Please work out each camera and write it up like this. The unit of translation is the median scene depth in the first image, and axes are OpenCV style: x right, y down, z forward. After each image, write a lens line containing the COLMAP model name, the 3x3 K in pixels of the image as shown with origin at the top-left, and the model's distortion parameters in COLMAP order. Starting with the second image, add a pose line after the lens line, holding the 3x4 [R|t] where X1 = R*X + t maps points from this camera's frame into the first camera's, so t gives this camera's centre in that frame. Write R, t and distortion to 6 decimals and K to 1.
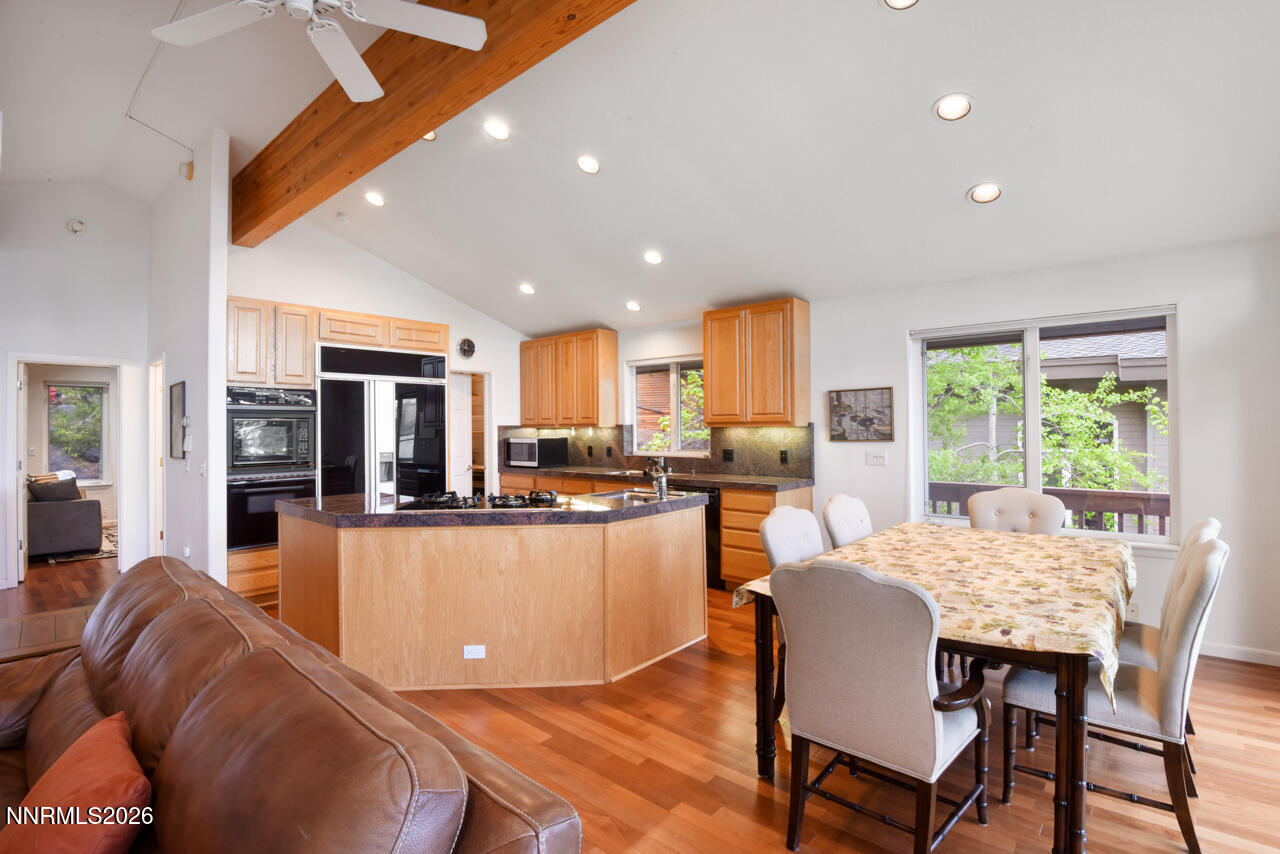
lens RADIAL K [[606.9, 0, 640.0], [0, 606.9, 427.0], [0, 0, 1]] dist [-0.003839, -0.033015]
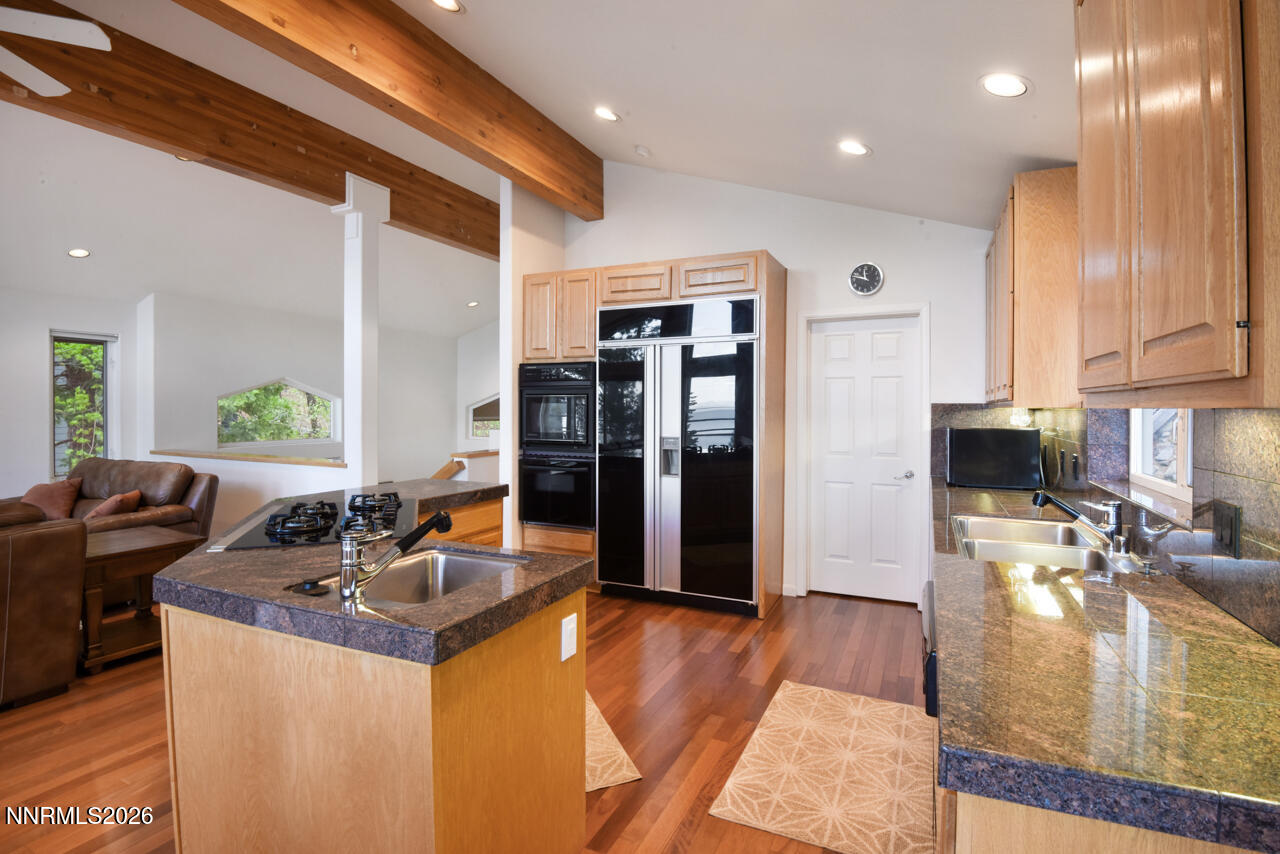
lens RADIAL K [[606.9, 0, 640.0], [0, 606.9, 427.0], [0, 0, 1]] dist [-0.003839, -0.033015]
pose [[0.268374, 0.037745, -0.962575, 0.277173], [-0.005114, 0.999274, 0.037758, -0.000281], [0.963301, -0.005211, 0.268372, 0.676802]]
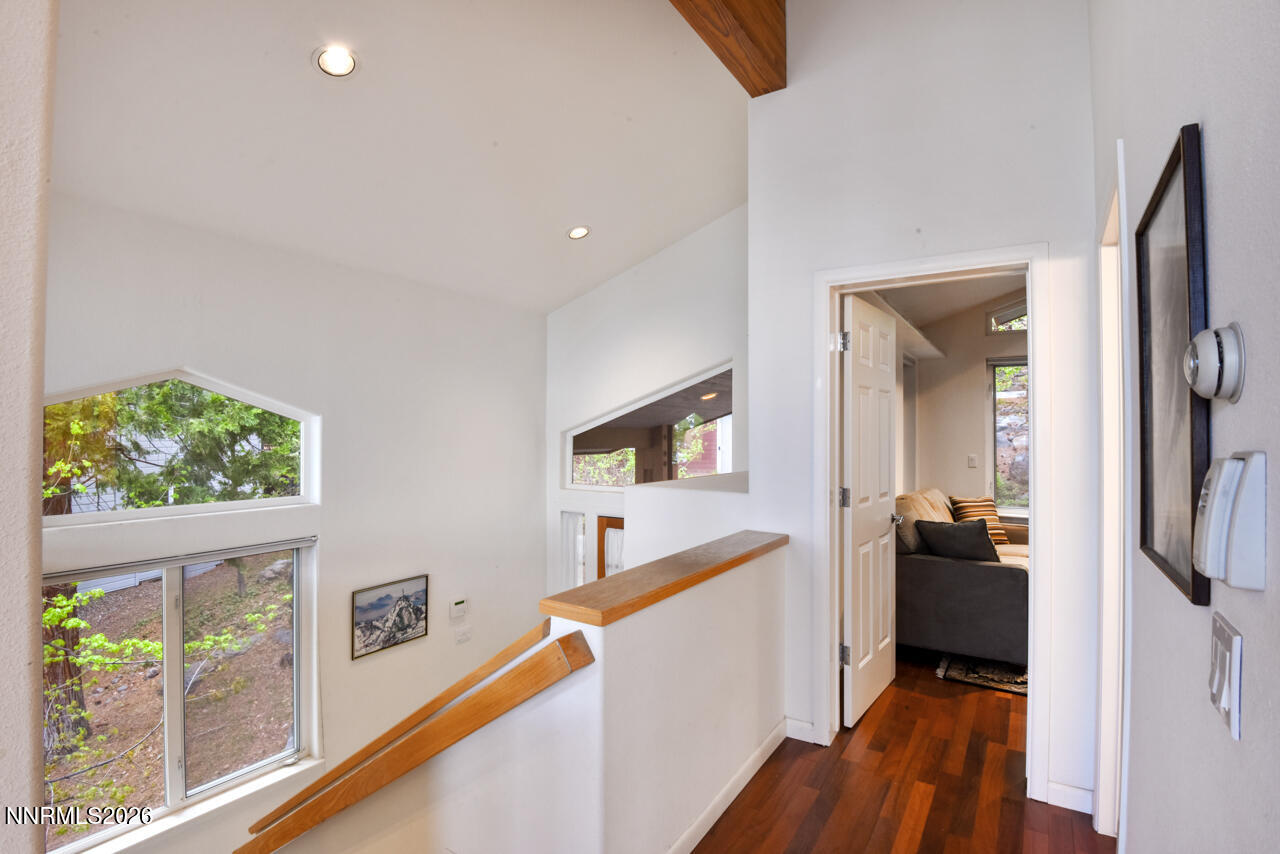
lens RADIAL K [[606.9, 0, 640.0], [0, 606.9, 427.0], [0, 0, 1]] dist [-0.003839, -0.033015]
pose [[0.144128, 0.002269, -0.989556, -0.493097], [0.001220, 0.999996, 0.002471, -0.000370], [0.989558, -0.001563, 0.144125, 0.649149]]
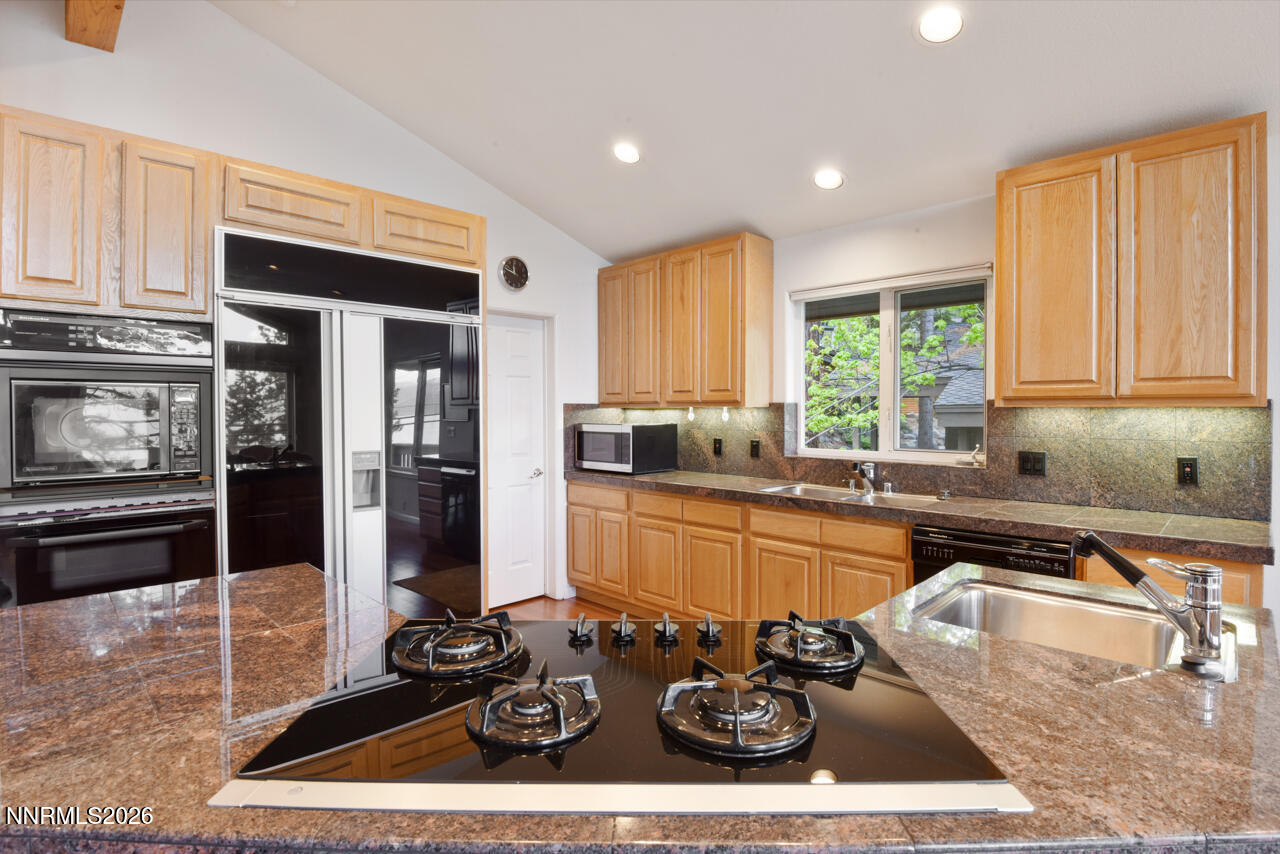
lens RADIAL K [[637.6, 0, 640.0], [0, 637.6, 427.0], [0, 0, 1]] dist [-0.000836, -0.023654]
pose [[0.997732, 0.009142, -0.066687, -0.133794], [-0.007287, 0.999581, 0.028009, 0.003396], [0.066915, -0.027460, 0.997381, 0.423548]]
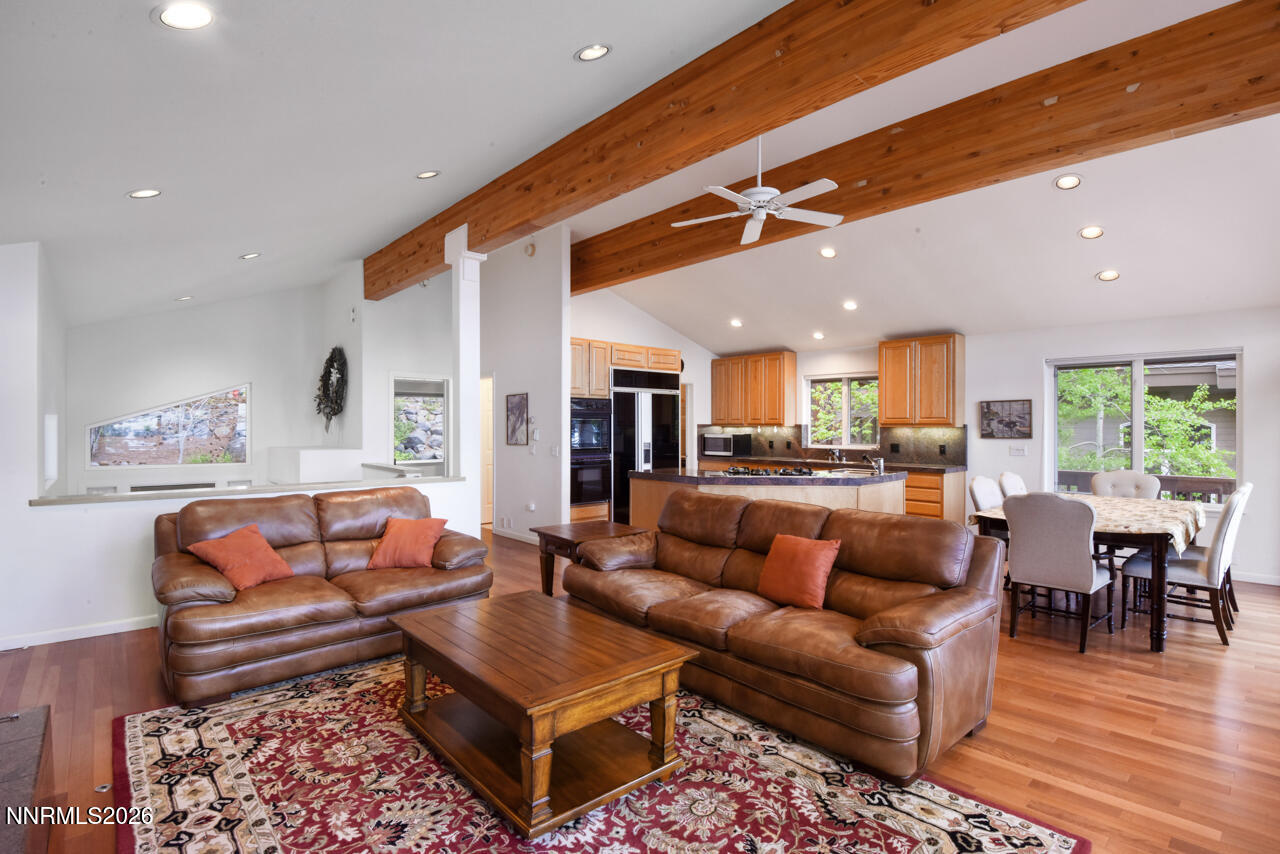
lens RADIAL K [[606.9, 0, 640.0], [0, 606.9, 427.0], [0, 0, 1]] dist [-0.003839, -0.033015]
pose [[0.993658, 0.009573, -0.112036, -0.246458], [-0.009259, 0.999952, 0.003322, 0.000578], [0.112062, -0.002263, 0.993699, -0.364362]]
